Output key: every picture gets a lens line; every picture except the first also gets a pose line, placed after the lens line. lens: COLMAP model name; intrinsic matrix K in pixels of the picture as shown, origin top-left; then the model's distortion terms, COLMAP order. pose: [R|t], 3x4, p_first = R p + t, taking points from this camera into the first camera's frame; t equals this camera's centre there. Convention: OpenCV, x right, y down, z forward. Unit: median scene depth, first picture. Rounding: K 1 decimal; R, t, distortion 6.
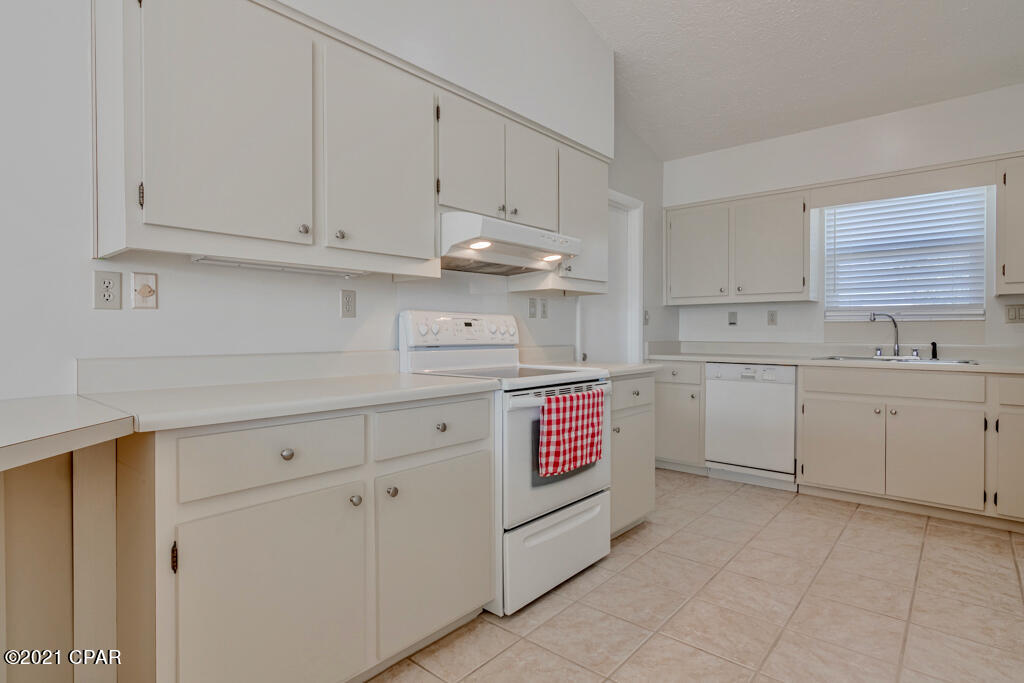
lens RADIAL K [[526.5, 0, 509.7], [0, 526.5, 335.8], [0, 0, 1]] dist [-0.002673, 0.000026]
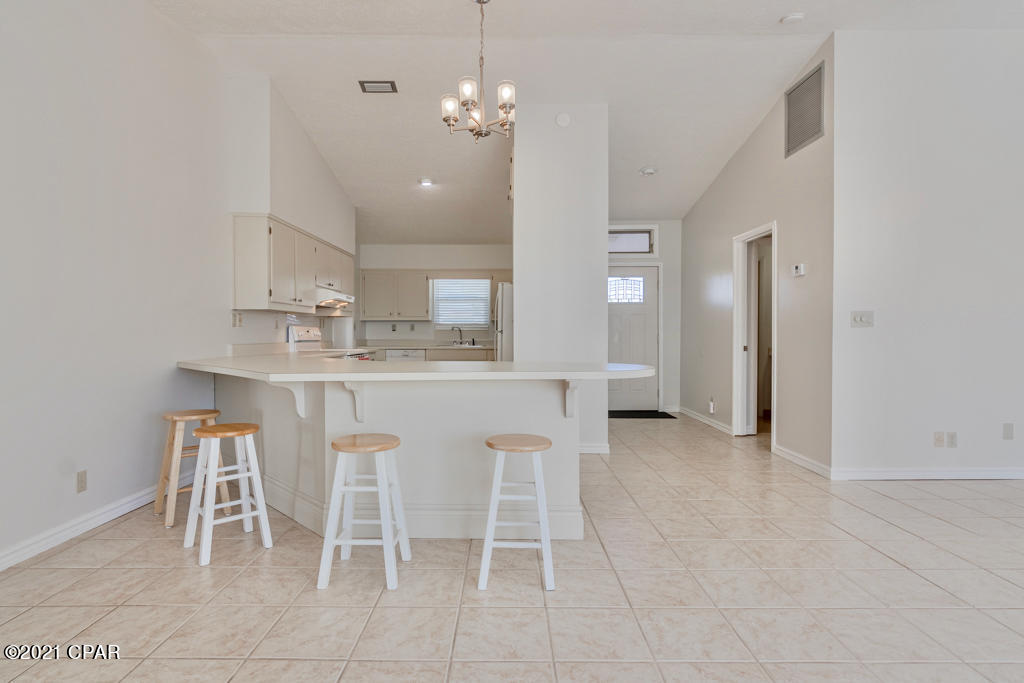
lens RADIAL K [[526.5, 0, 509.7], [0, 526.5, 335.8], [0, 0, 1]] dist [-0.002673, 0.000026]
pose [[0.750235, -0.004379, 0.661157, -1.011250], [0.008228, 0.999962, -0.002715, 0.011521], [-0.661121, 0.007477, 0.750242, -1.399715]]
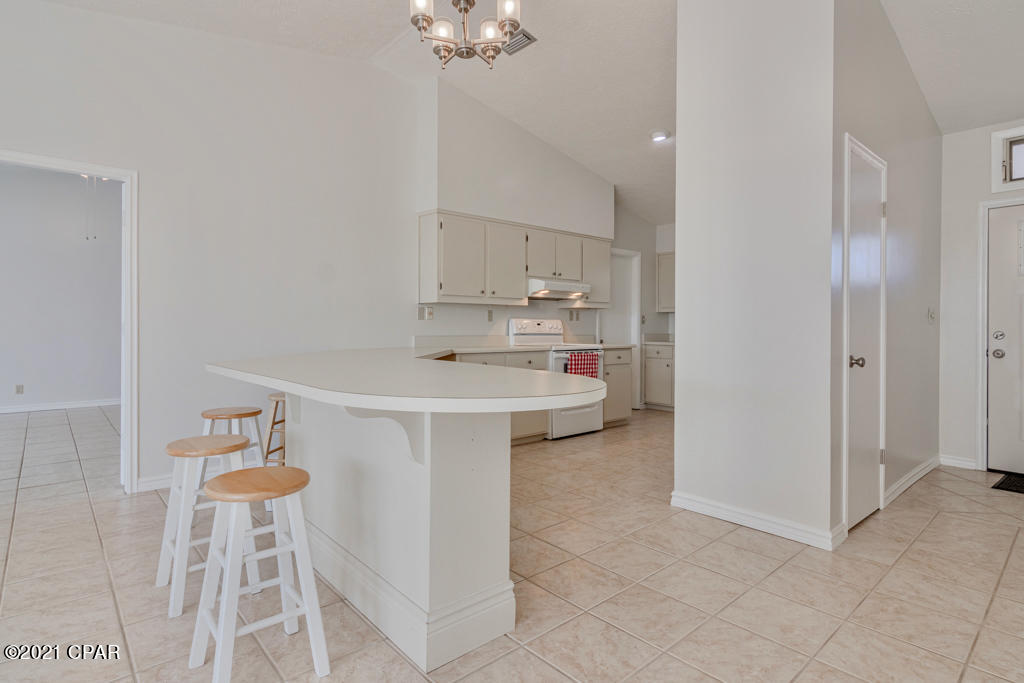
lens RADIAL K [[531.8, 0, 513.2], [0, 531.8, 327.4], [0, 0, 1]] dist [-0.002689, 0.000064]
pose [[0.992549, 0.006188, -0.121687, 0.092626], [-0.007065, 0.999952, -0.006779, 0.007287], [0.121640, 0.007589, 0.992545, -1.317684]]
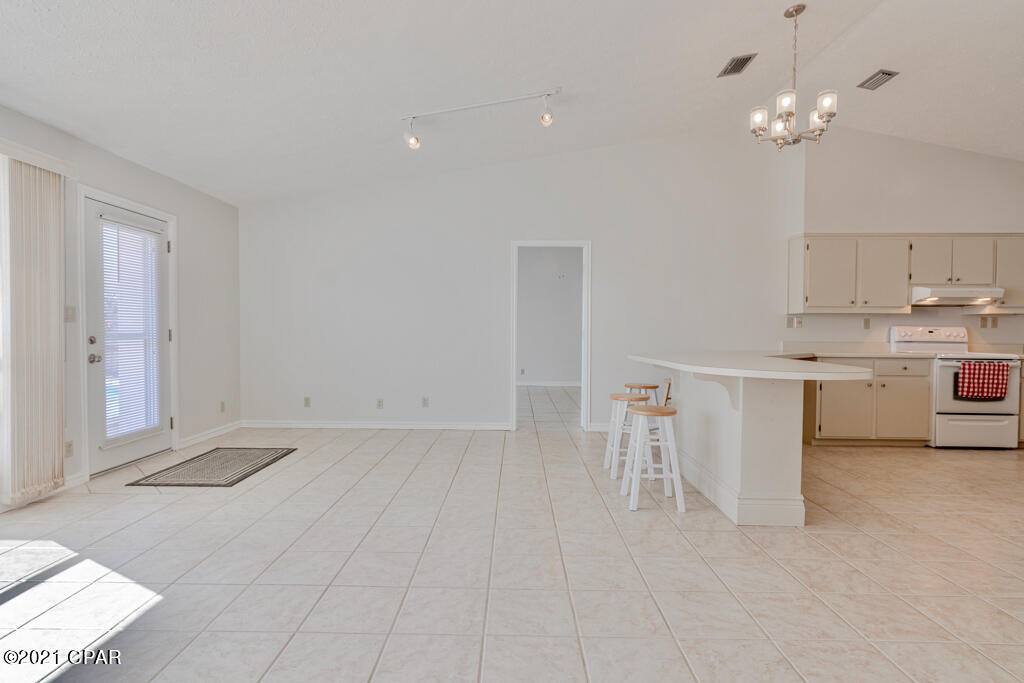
lens RADIAL K [[528.1, 0, 495.2], [0, 528.1, 343.9], [0, 0, 1]] dist [-0.002450, 0.000964]
pose [[0.633567, 0.023368, -0.773335, 0.499295], [-0.013783, 0.999726, 0.018917, 0.011889], [0.773565, -0.001326, 0.633716, -1.883050]]
